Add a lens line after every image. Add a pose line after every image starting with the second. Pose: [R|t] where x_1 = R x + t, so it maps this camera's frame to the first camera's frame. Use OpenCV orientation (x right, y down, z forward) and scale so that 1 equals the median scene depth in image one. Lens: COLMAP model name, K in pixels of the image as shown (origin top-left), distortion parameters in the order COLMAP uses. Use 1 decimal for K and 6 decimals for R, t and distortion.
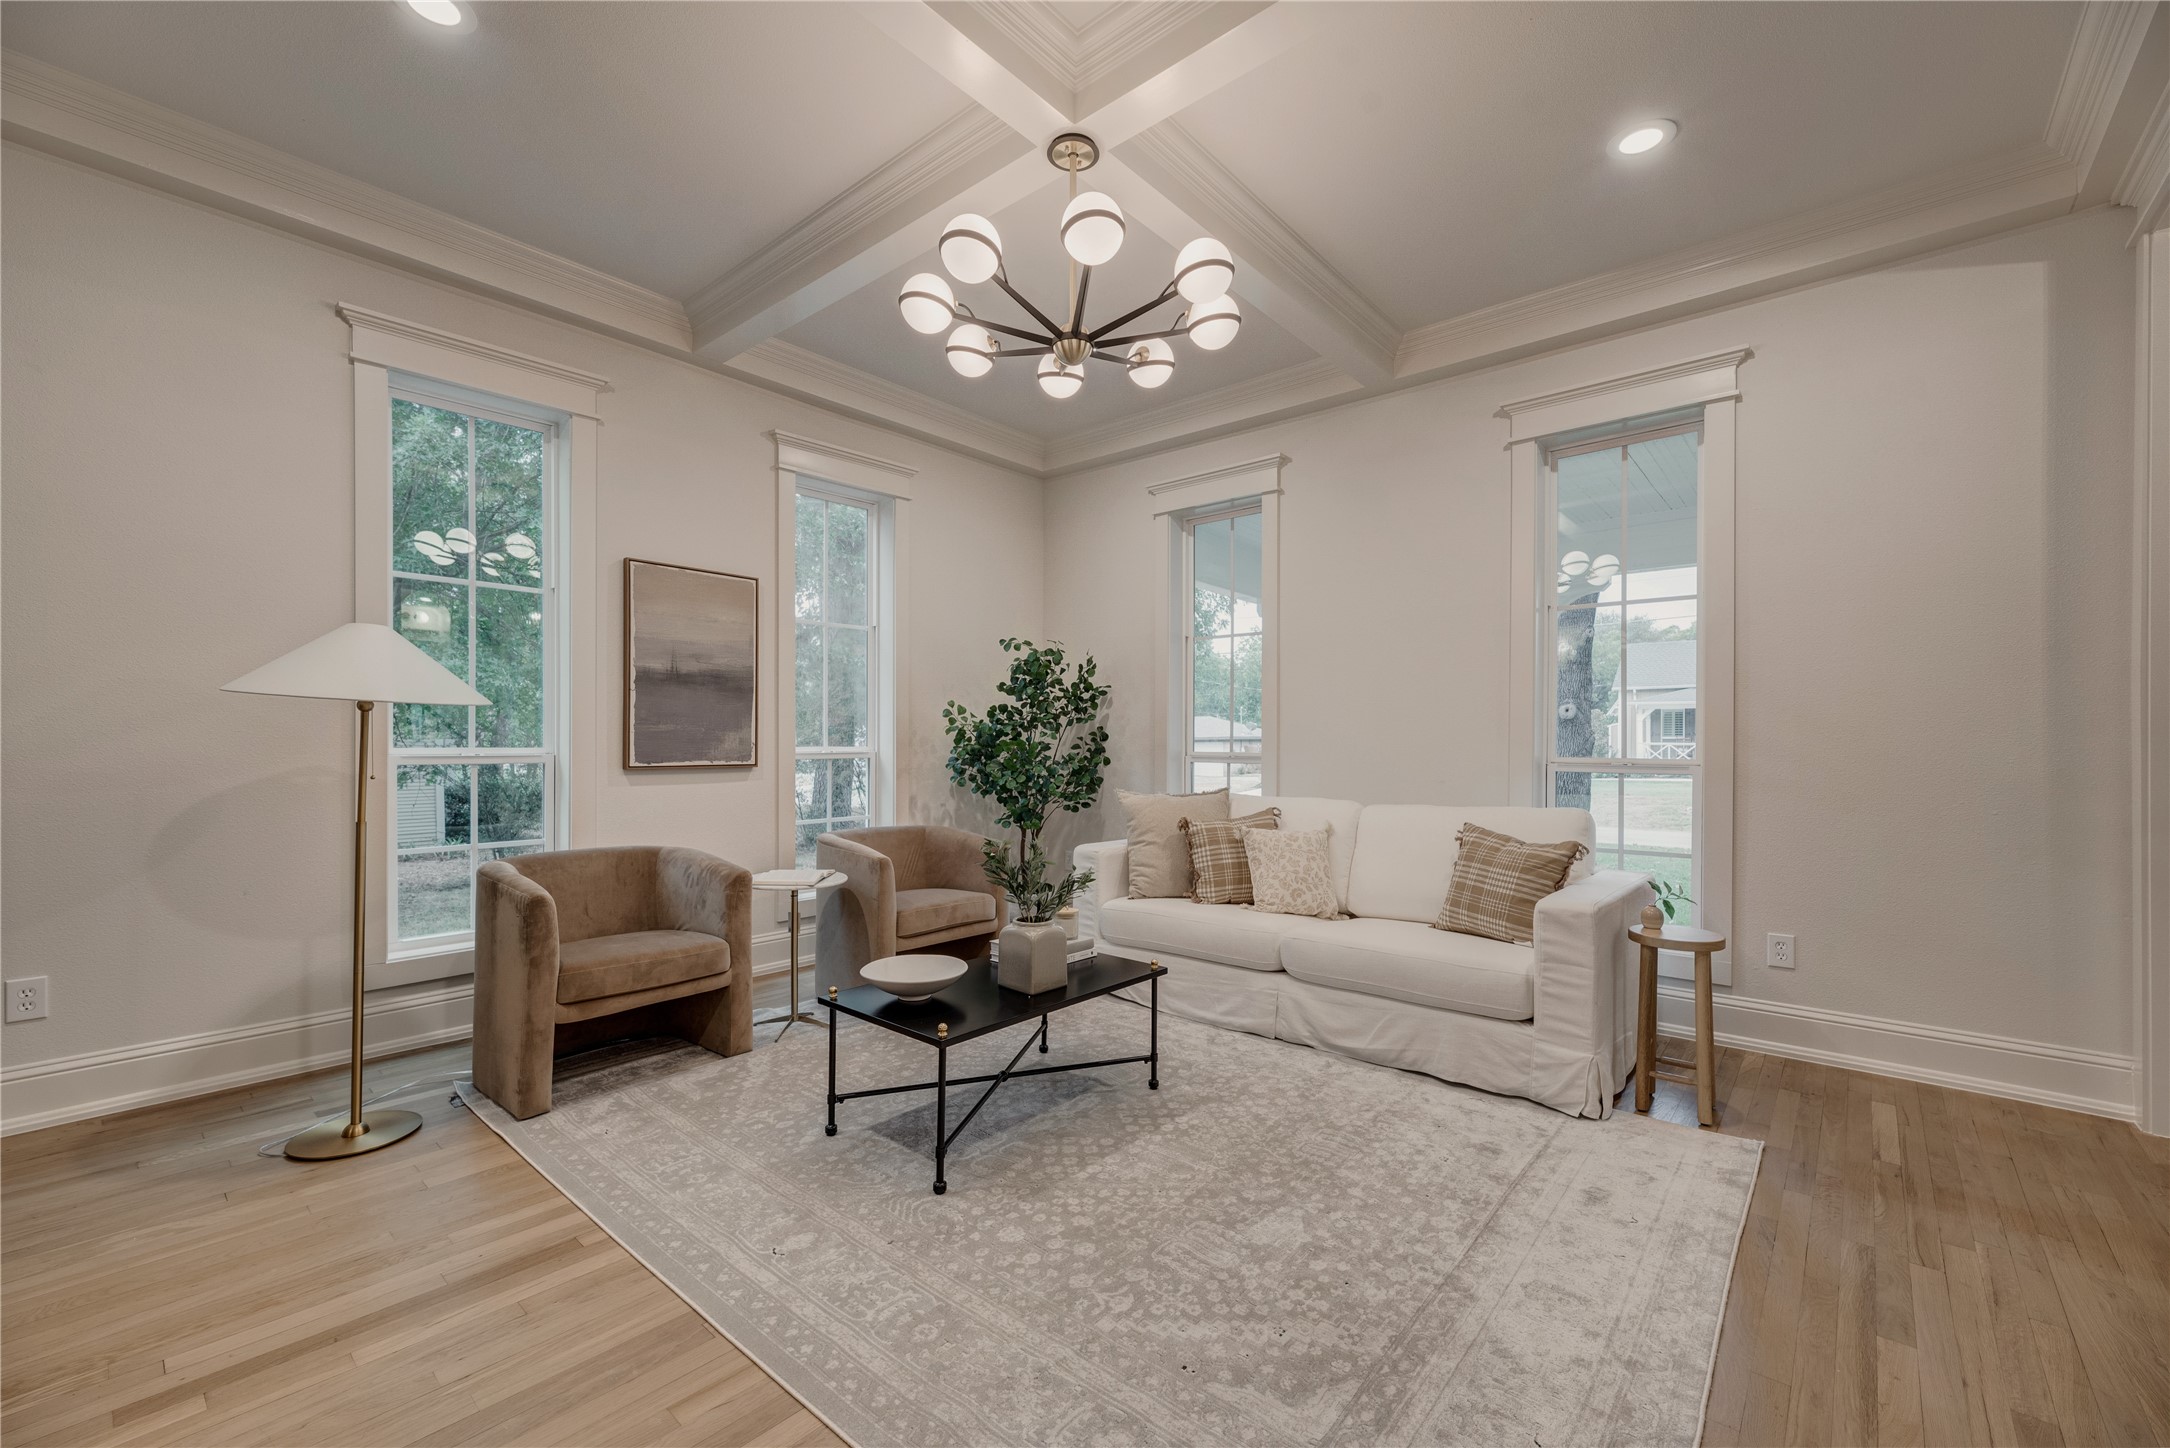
lens RADIAL K [[887.1, 0, 1088.3], [0, 887.1, 742.2], [0, 0, 1]] dist [0.001171, 0.000039]
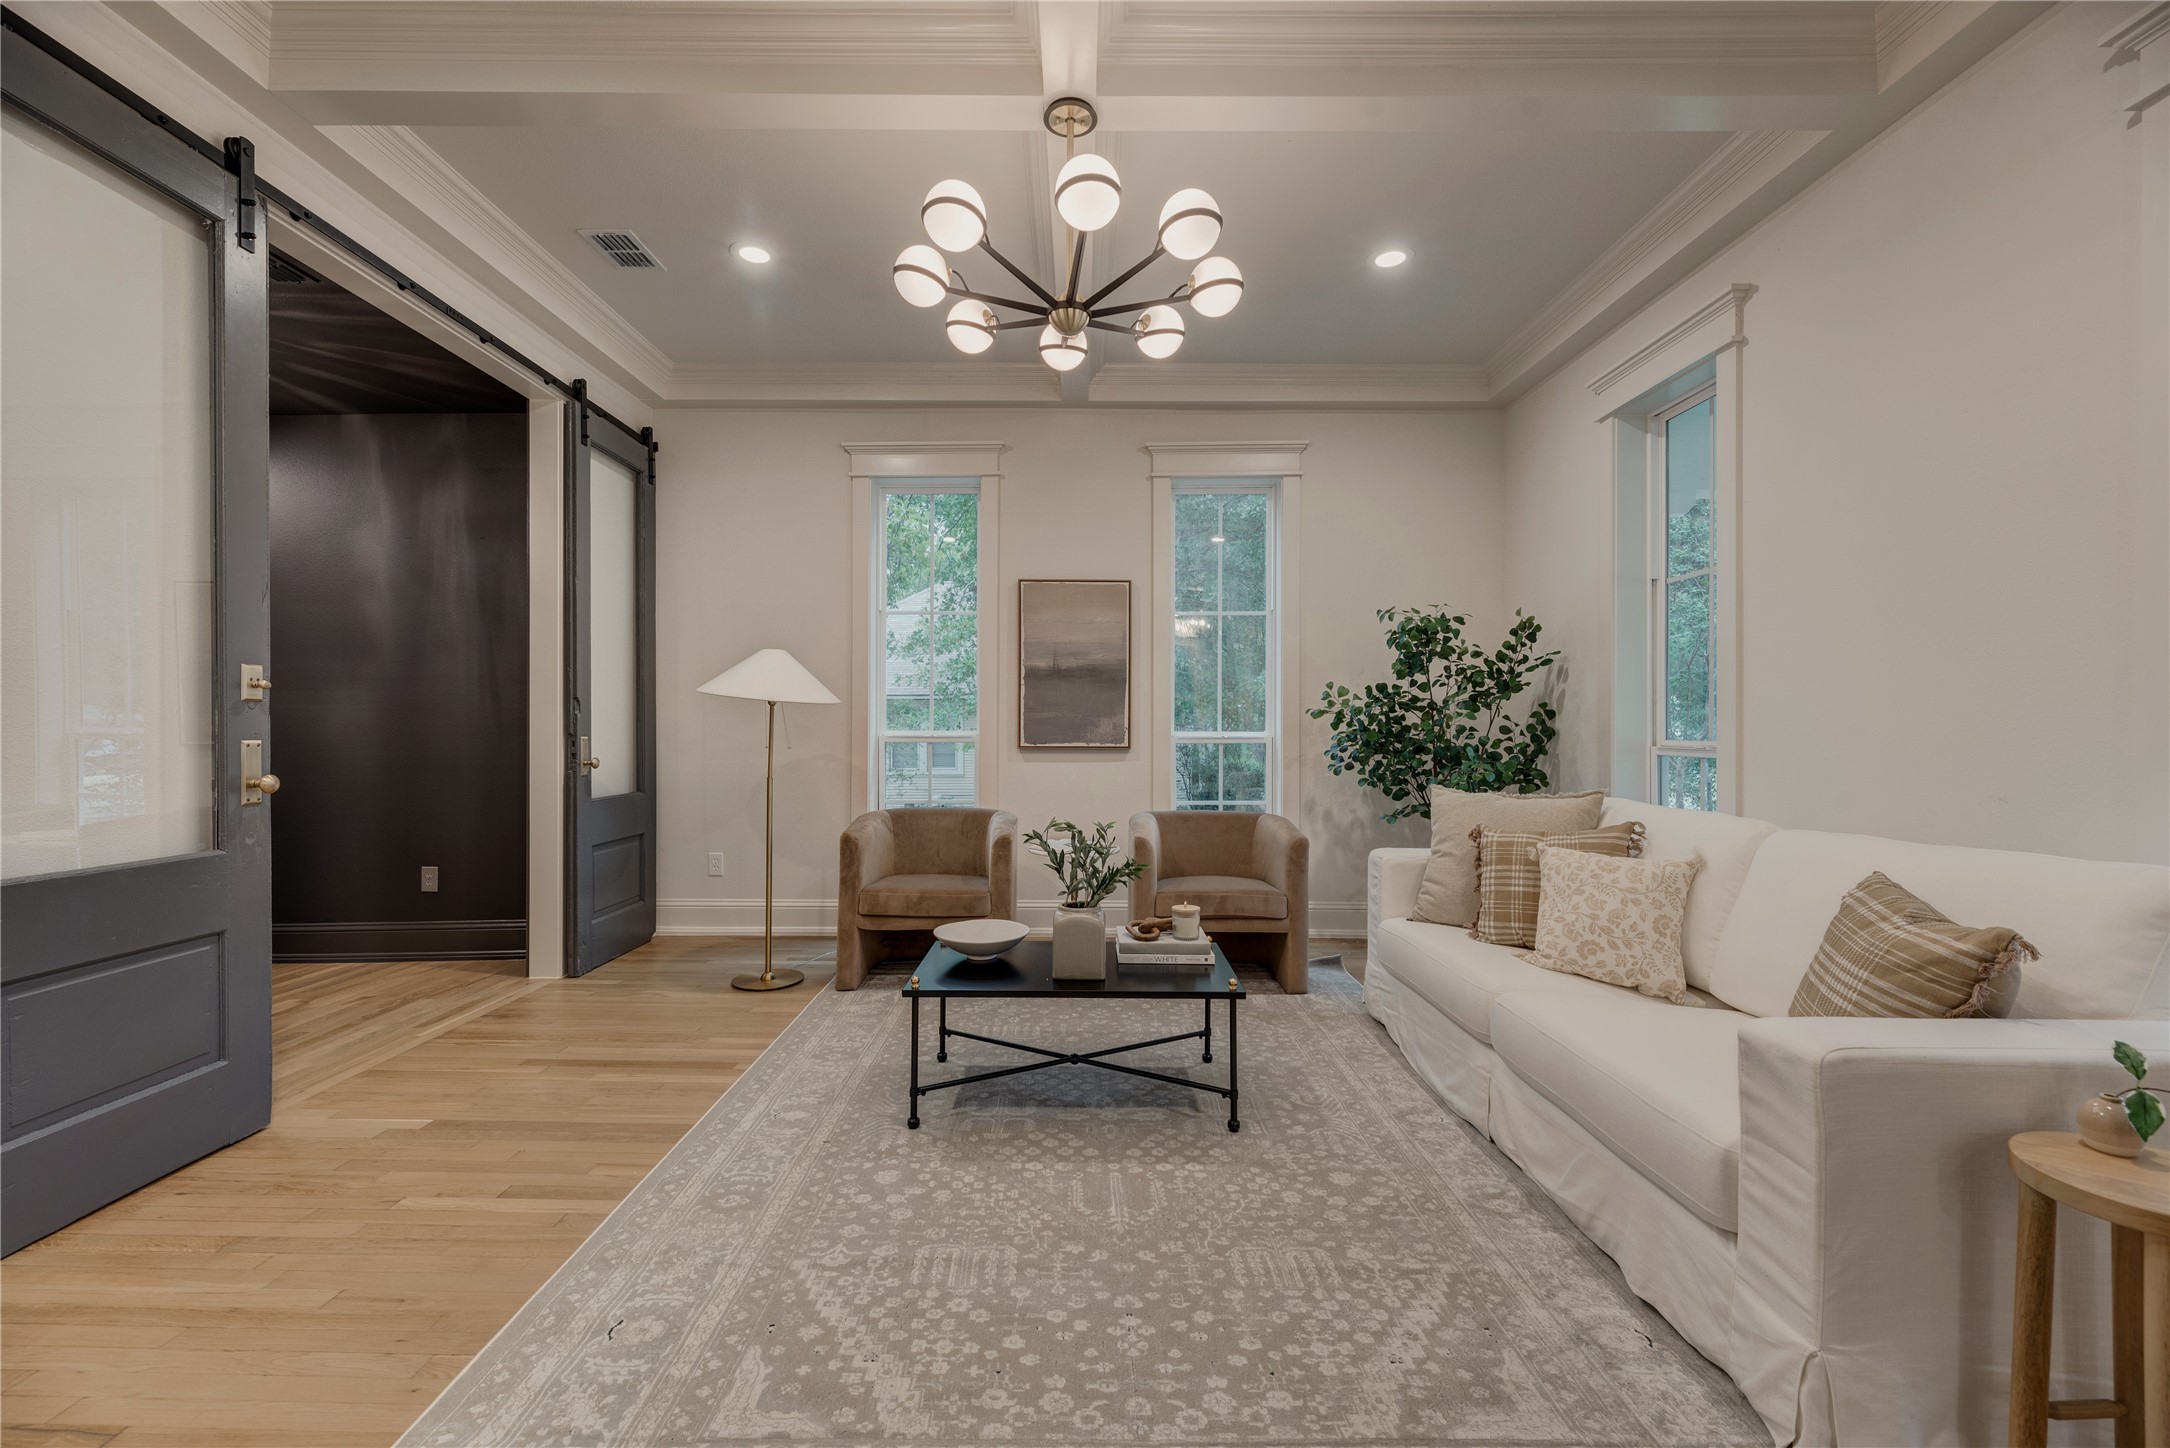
lens RADIAL K [[887.1, 0, 1076.0], [0, 887.1, 719.7], [0, 0, 1]] dist [0.001171, 0.000039]
pose [[0.647216, -0.007511, -0.762270, 0.491564], [-0.000515, 0.999947, -0.010290, 0.002971], [0.762307, 0.007052, 0.647178, 0.257054]]
